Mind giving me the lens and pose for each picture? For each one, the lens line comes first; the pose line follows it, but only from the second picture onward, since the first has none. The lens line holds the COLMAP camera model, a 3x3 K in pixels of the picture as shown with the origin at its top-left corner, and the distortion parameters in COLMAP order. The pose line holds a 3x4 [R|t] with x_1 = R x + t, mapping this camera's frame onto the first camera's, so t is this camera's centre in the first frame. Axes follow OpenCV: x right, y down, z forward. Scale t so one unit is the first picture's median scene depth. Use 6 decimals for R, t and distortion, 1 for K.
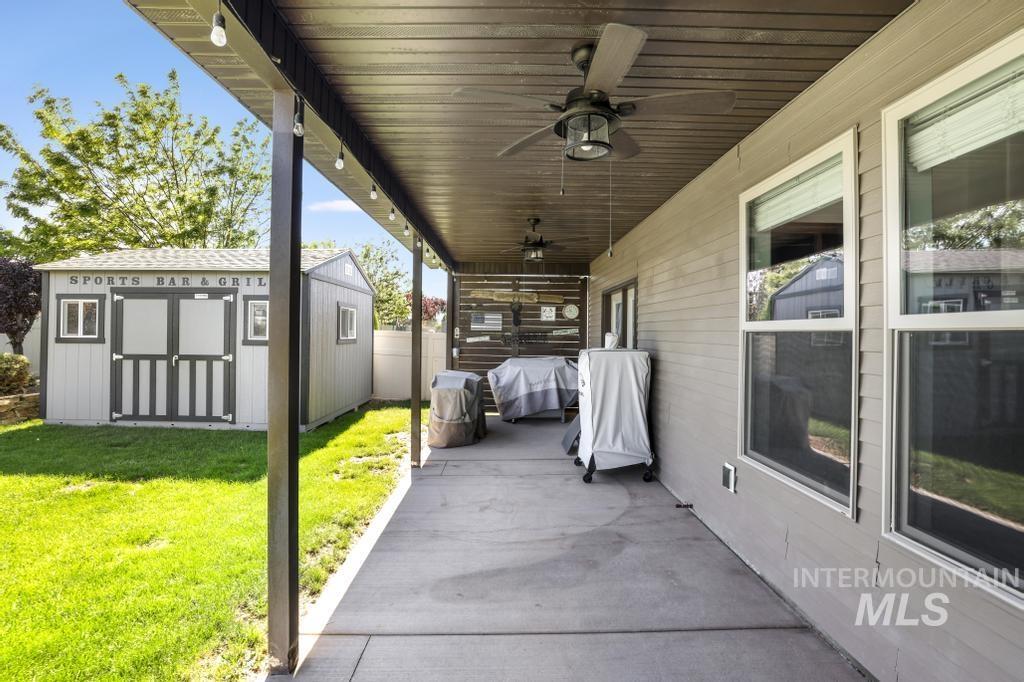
lens RADIAL K [[460.2, 0, 496.9], [0, 460.2, 329.0], [0, 0, 1]] dist [-0.042316, 0.015148]
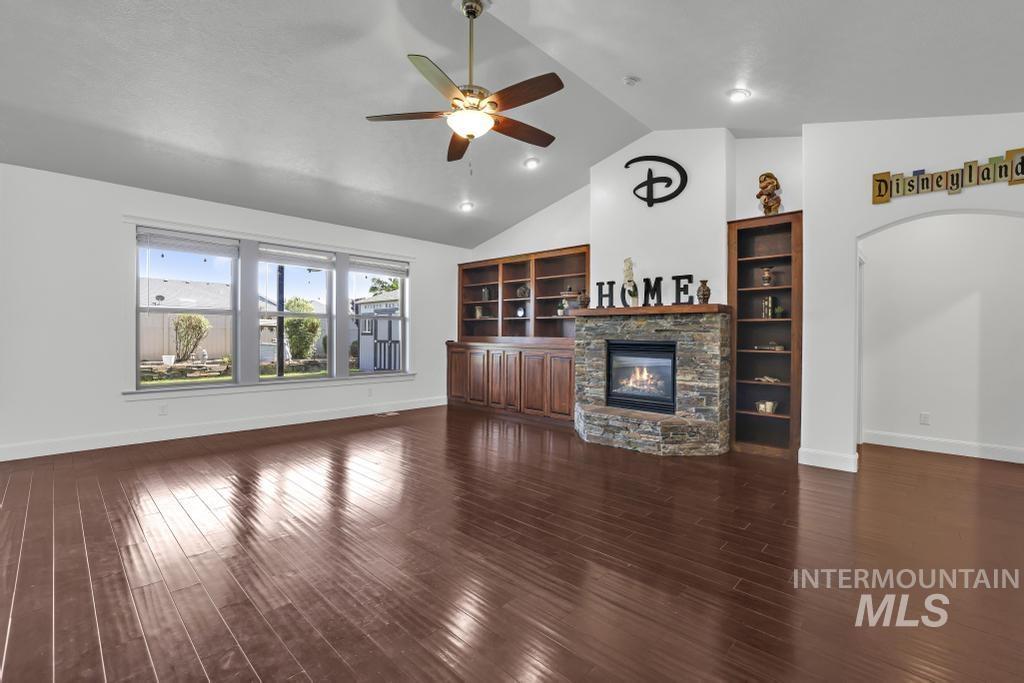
lens RADIAL K [[451.3, 0, 509.7], [0, 451.3, 337.4], [0, 0, 1]] dist [-0.057414, 0.024739]
pose [[0.729191, -0.000843, -0.684310, 1.122490], [0.004984, 0.999979, 0.004079, 0.037319], [0.684292, -0.006385, 0.729180, -0.144881]]
